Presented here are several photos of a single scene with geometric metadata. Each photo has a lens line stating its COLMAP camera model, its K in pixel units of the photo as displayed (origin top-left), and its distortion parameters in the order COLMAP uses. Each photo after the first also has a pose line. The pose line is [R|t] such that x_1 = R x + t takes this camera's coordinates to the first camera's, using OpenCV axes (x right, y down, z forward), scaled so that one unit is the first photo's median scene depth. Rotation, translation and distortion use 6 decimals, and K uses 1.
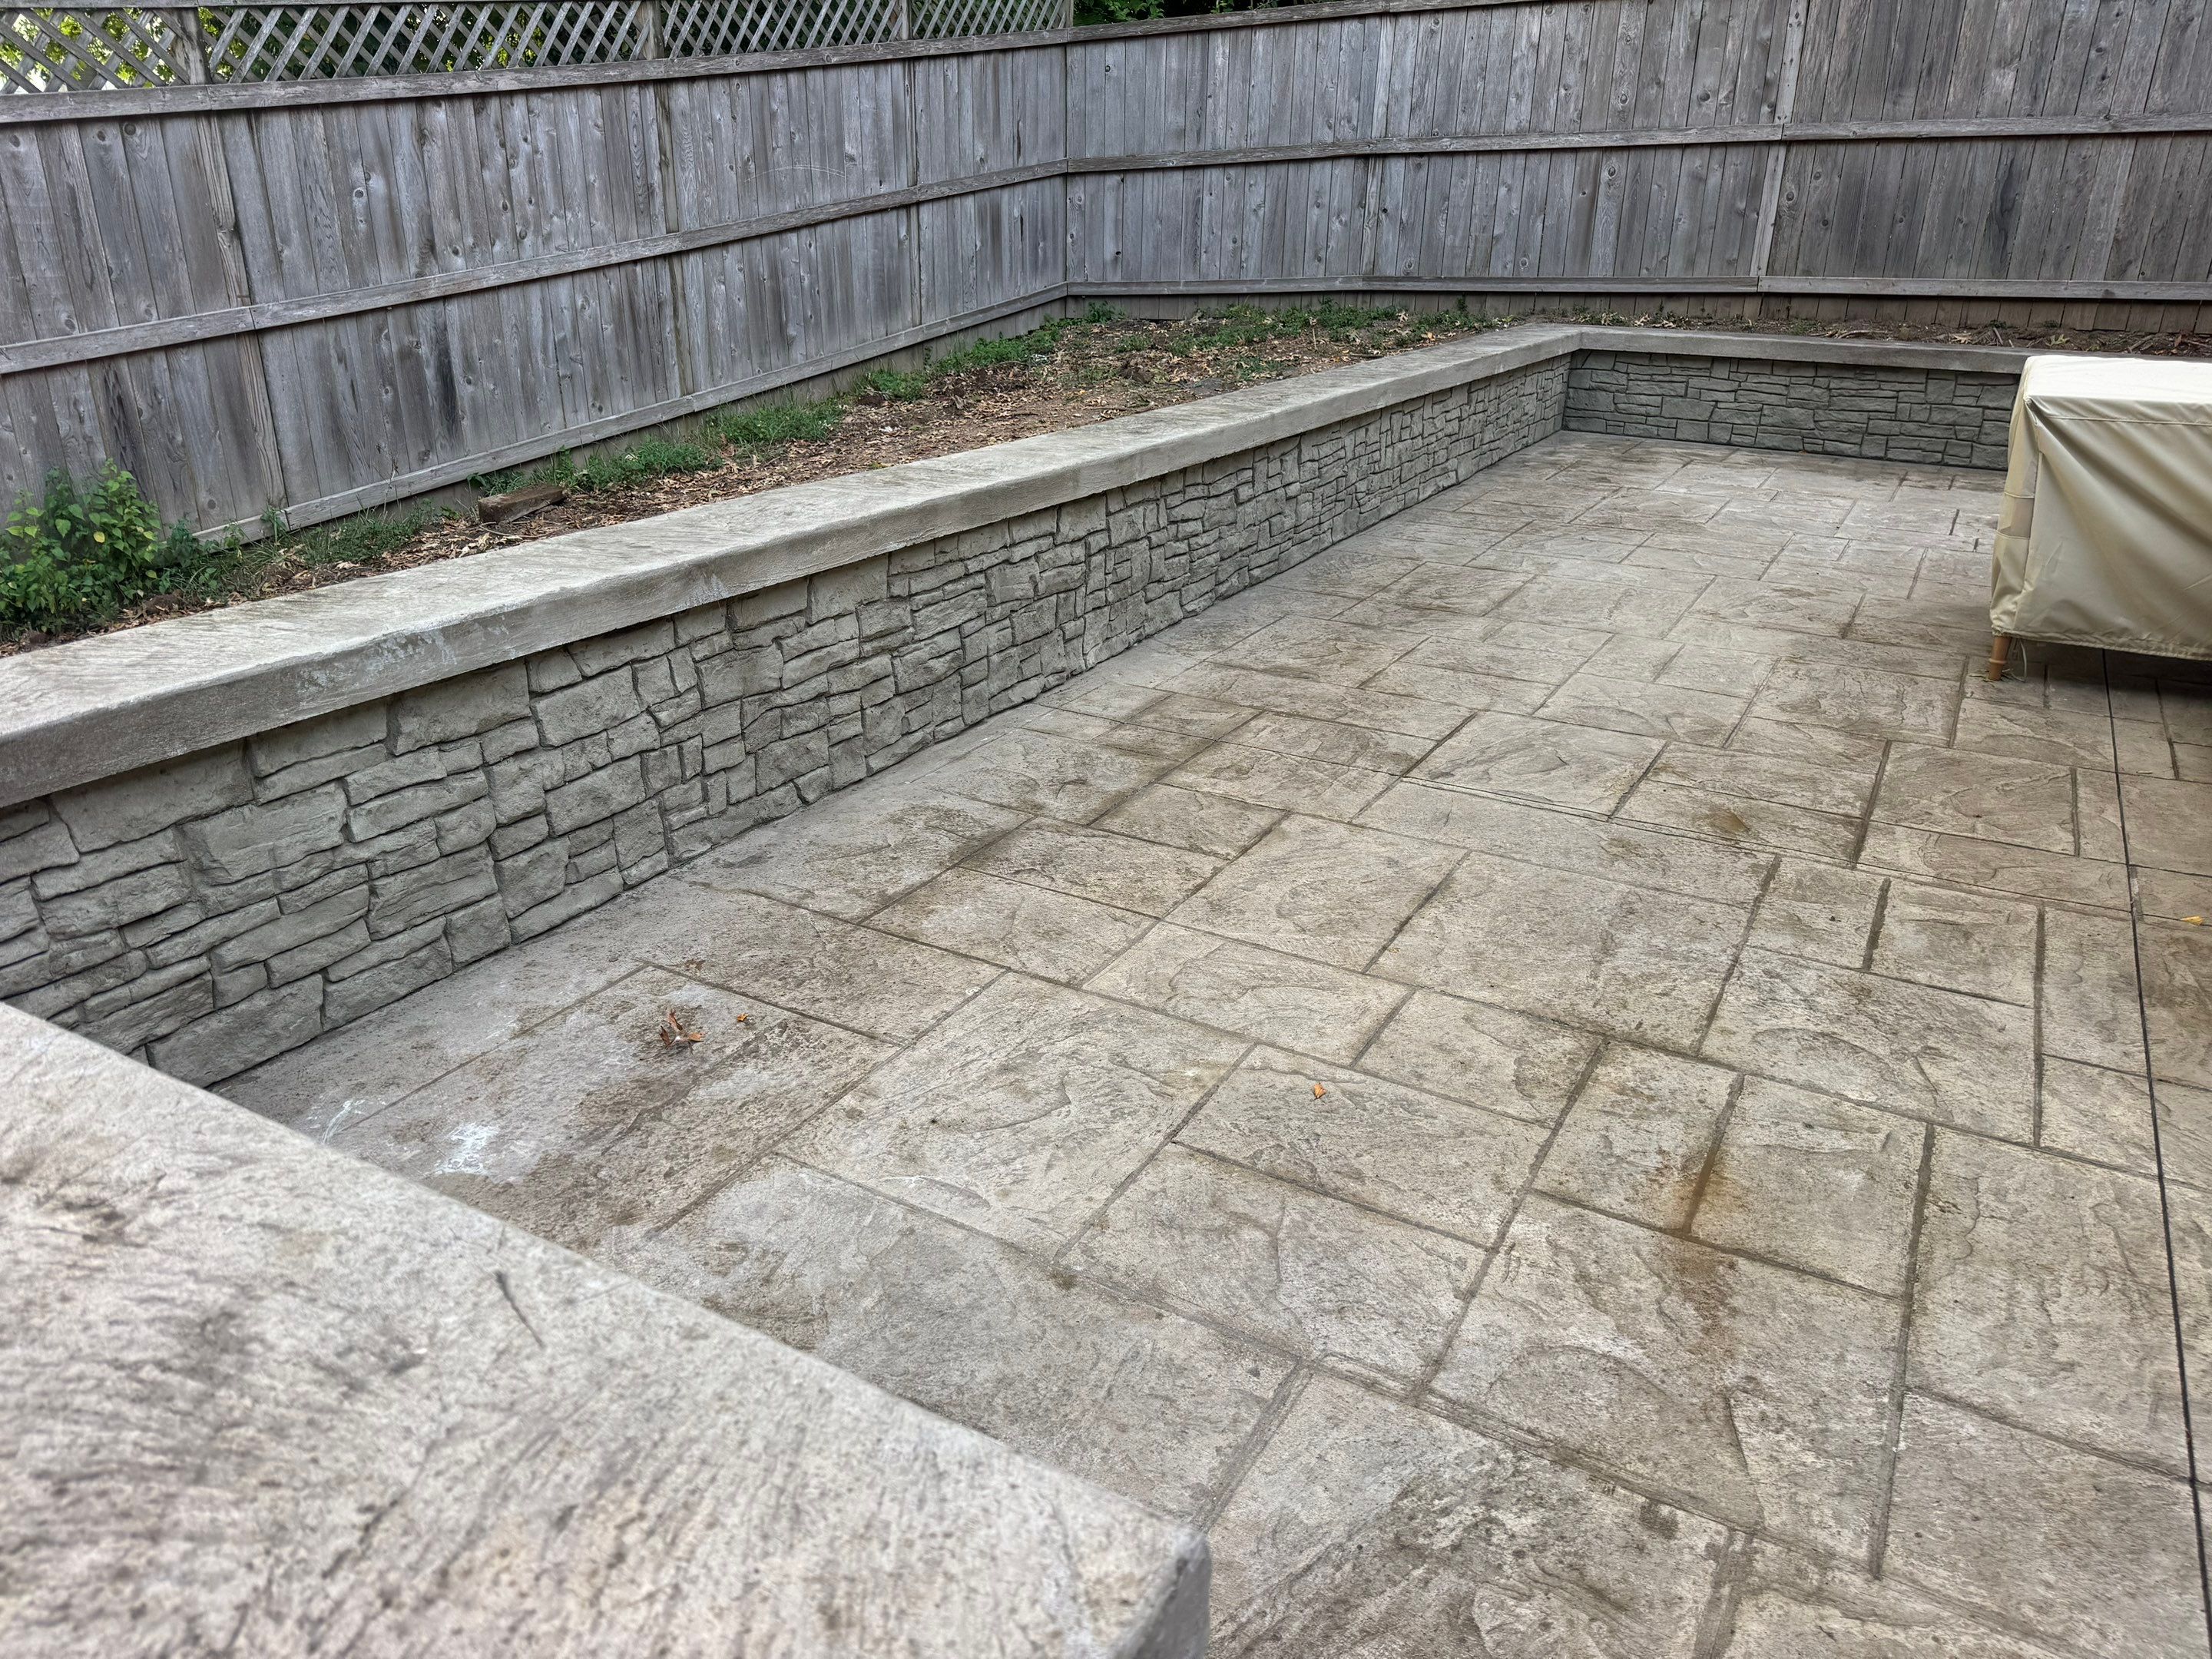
lens RADIAL K [[1586.7, 0, 1147.4], [0, 1586.7, 830.6], [0, 0, 1]] dist [0.000783, -0.006993]
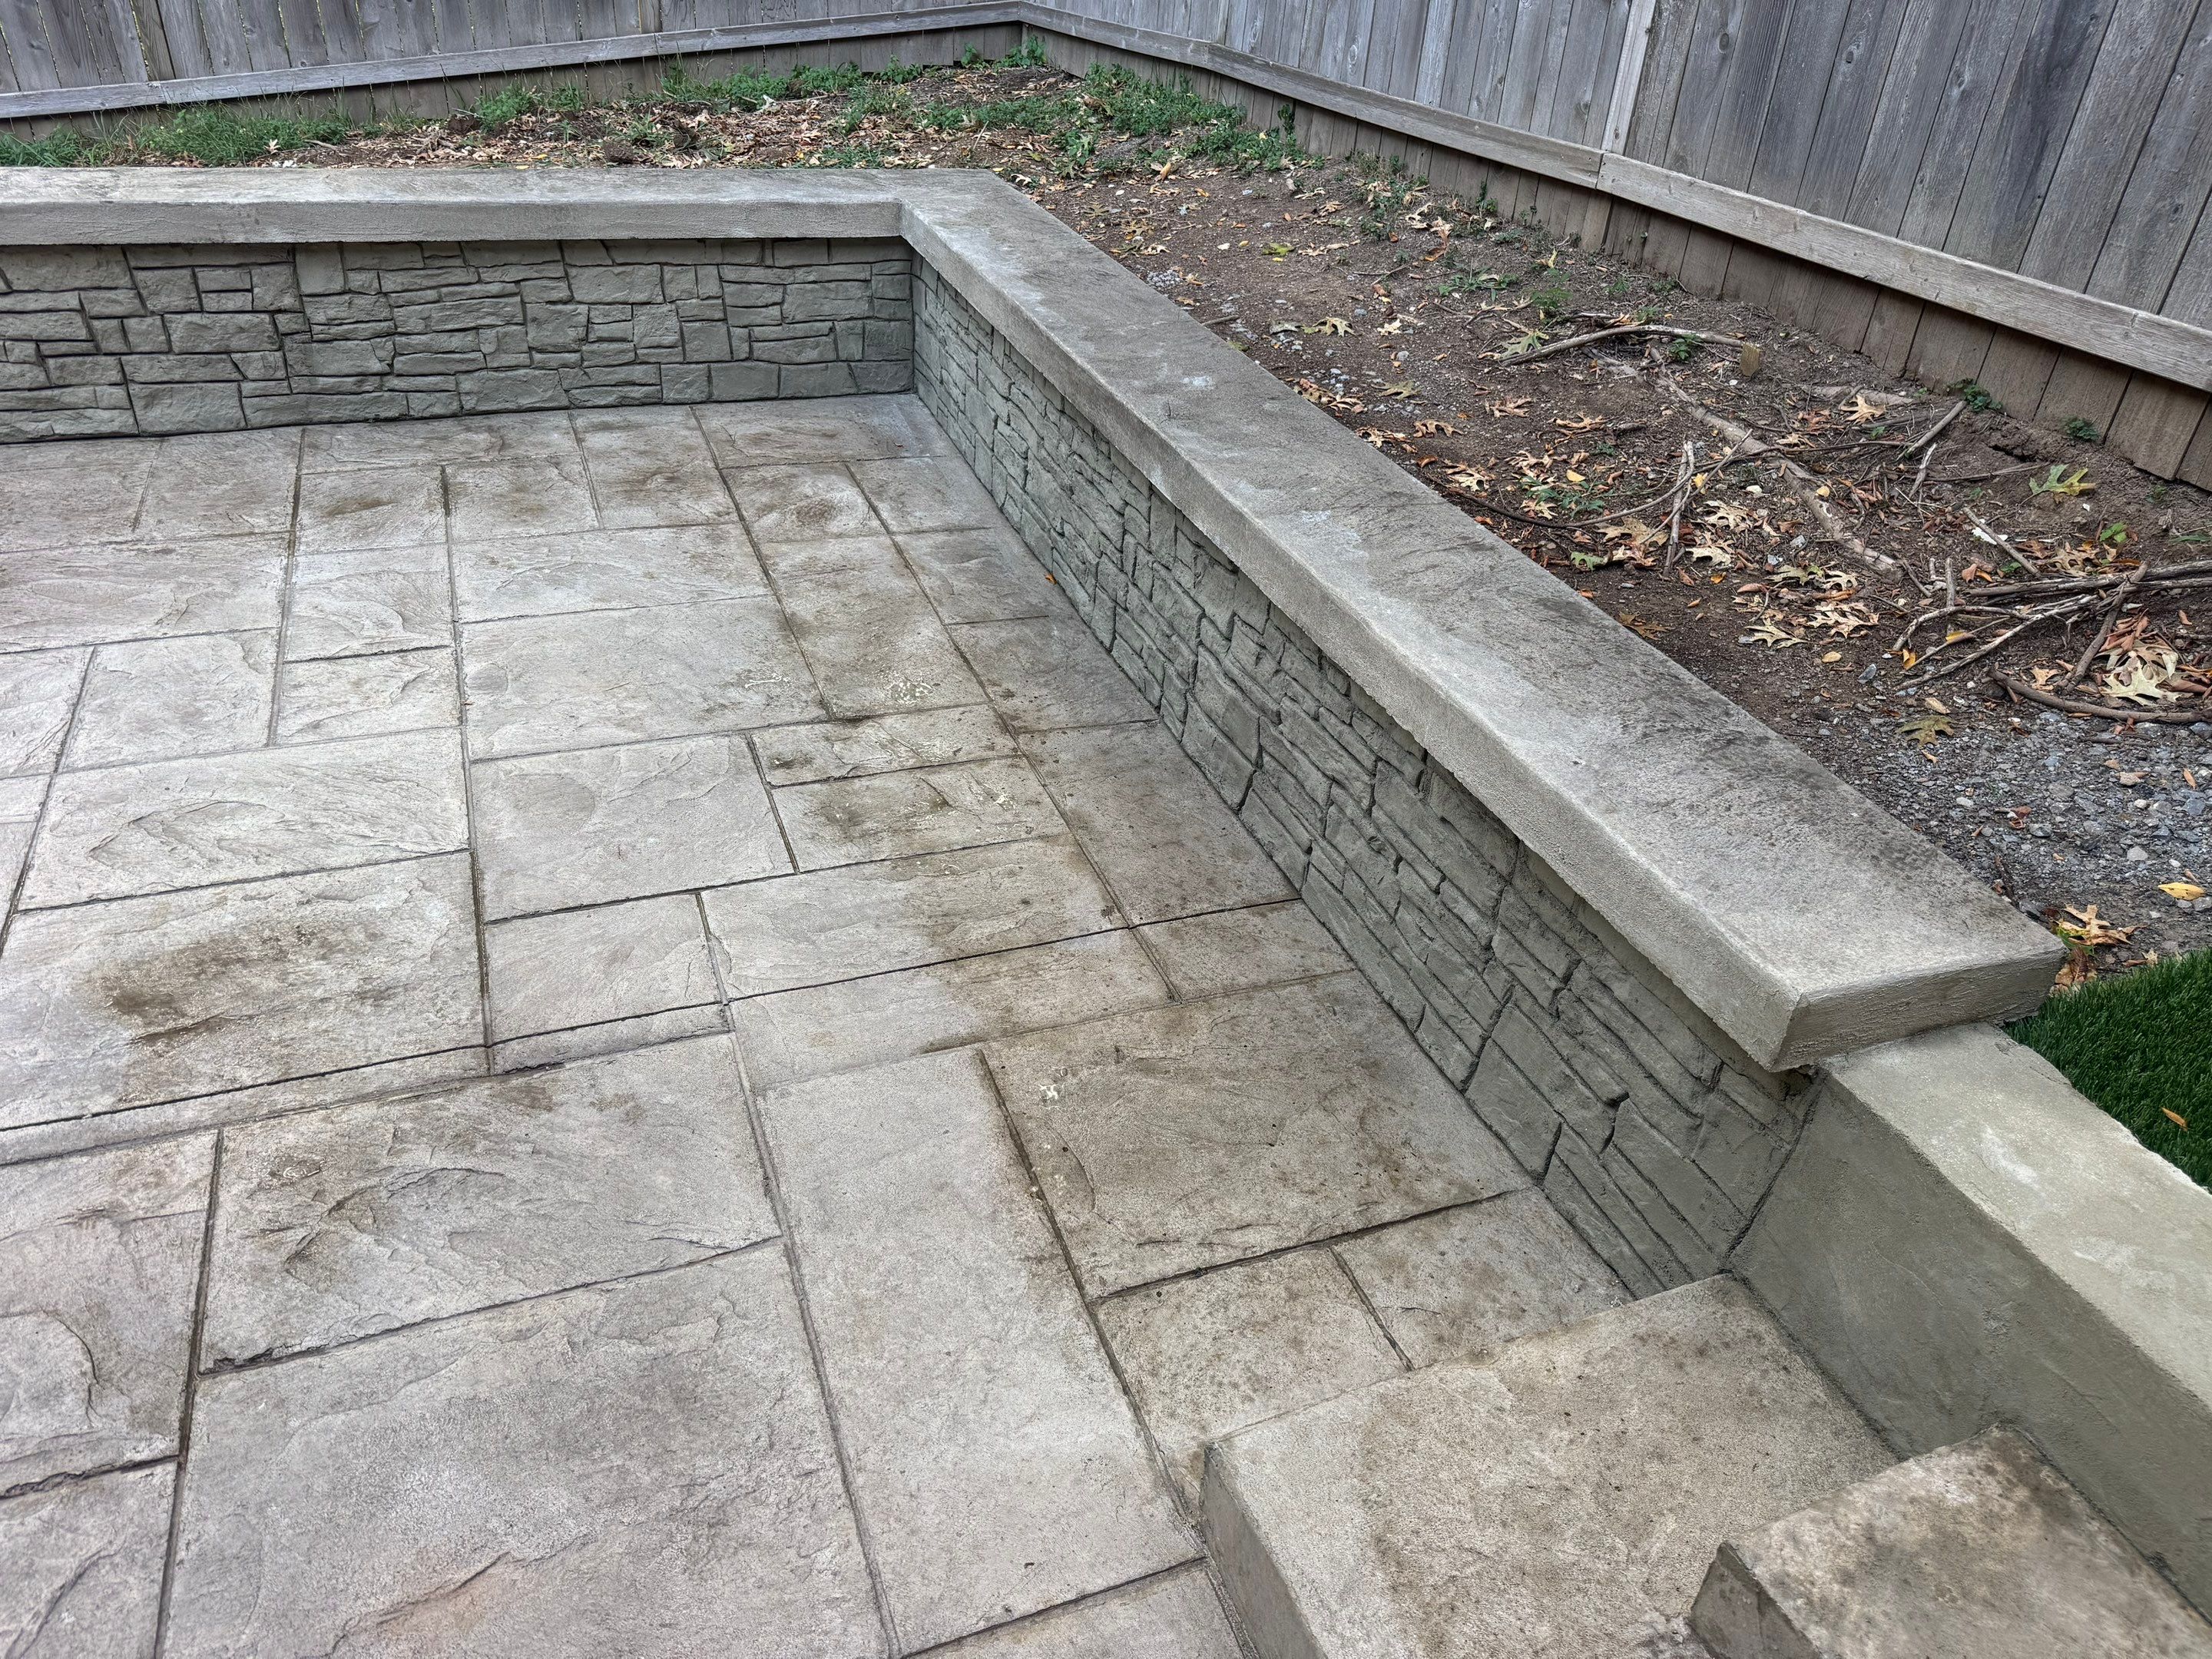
lens RADIAL K [[1586.7, 0, 1147.4], [0, 1586.7, 830.6], [0, 0, 1]] dist [0.000783, -0.006993]
pose [[0.762242, 0.388727, -0.517570, 0.853914], [-0.304345, 0.920926, 0.243454, -0.355444], [0.571281, -0.028051, 0.820275, 0.814366]]
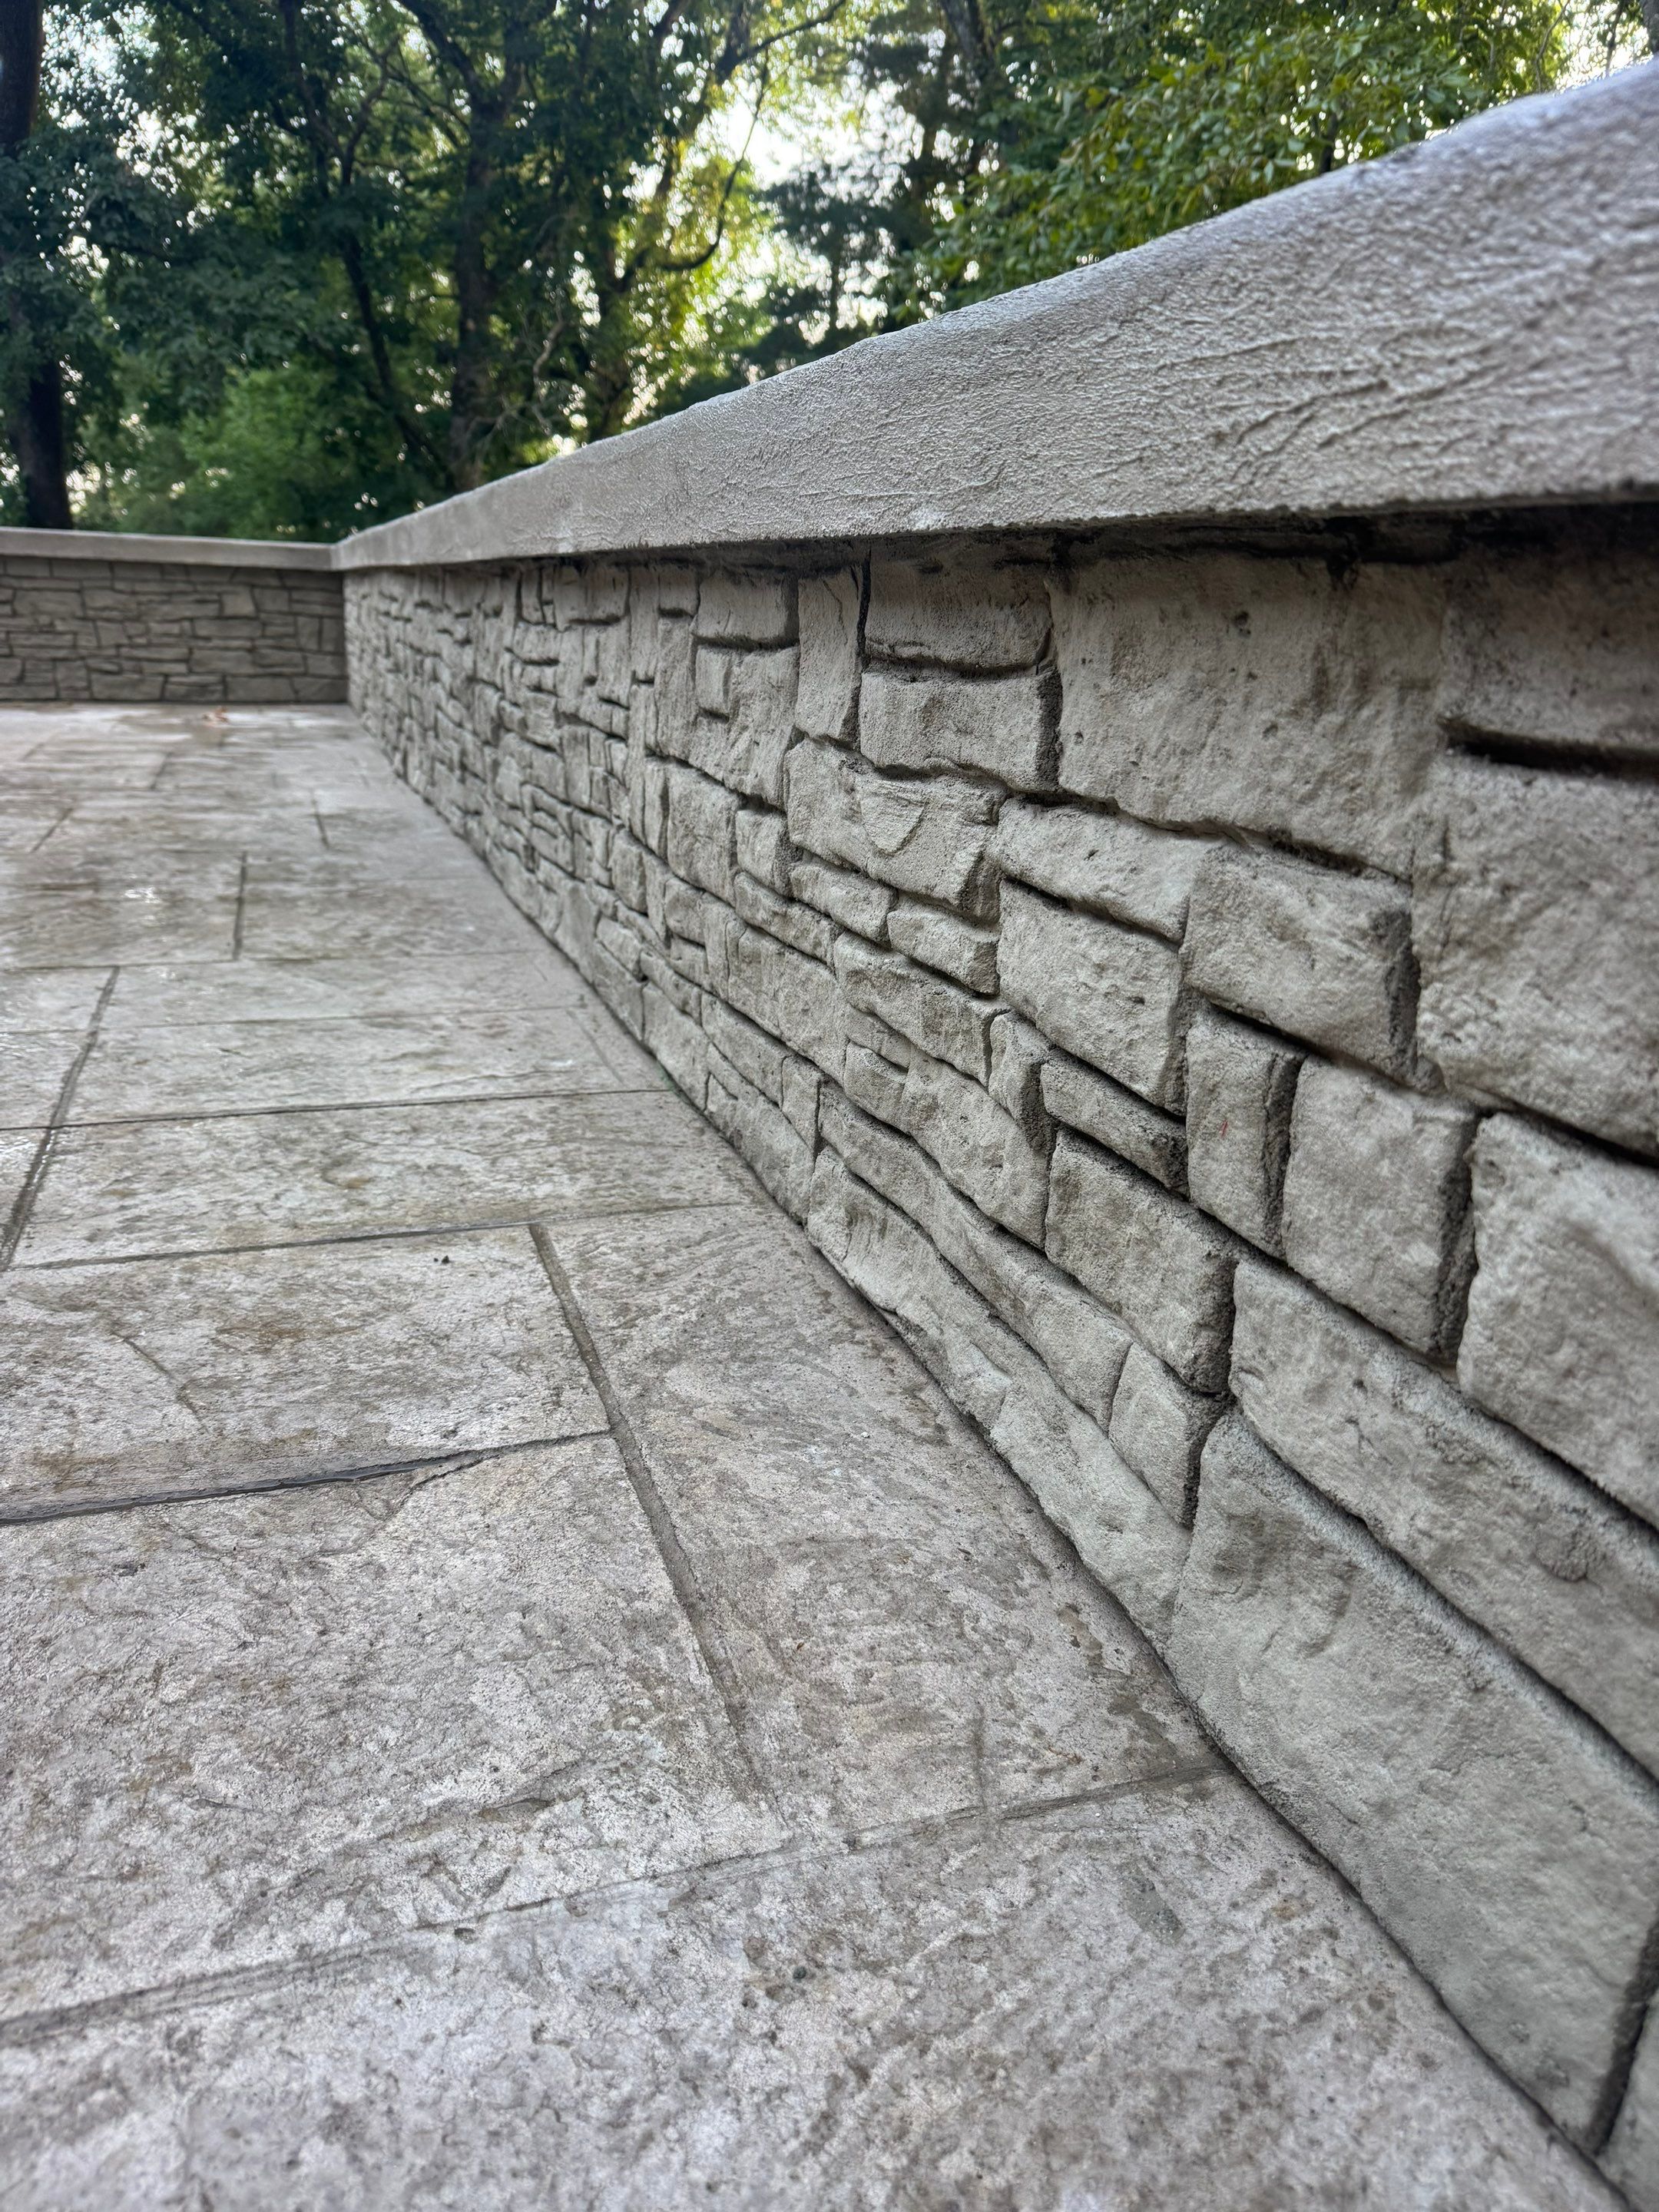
lens RADIAL K [[1555.8, 0, 827.4], [0, 1555.8, 1063.7], [0, 0, 1]] dist [0.076407, -0.069236]
pose [[-0.679774, 0.159293, -0.715914, 0.277269], [-0.326986, 0.807923, 0.490245, -0.306634], [0.656496, 0.567350, -0.497119, 1.106787]]
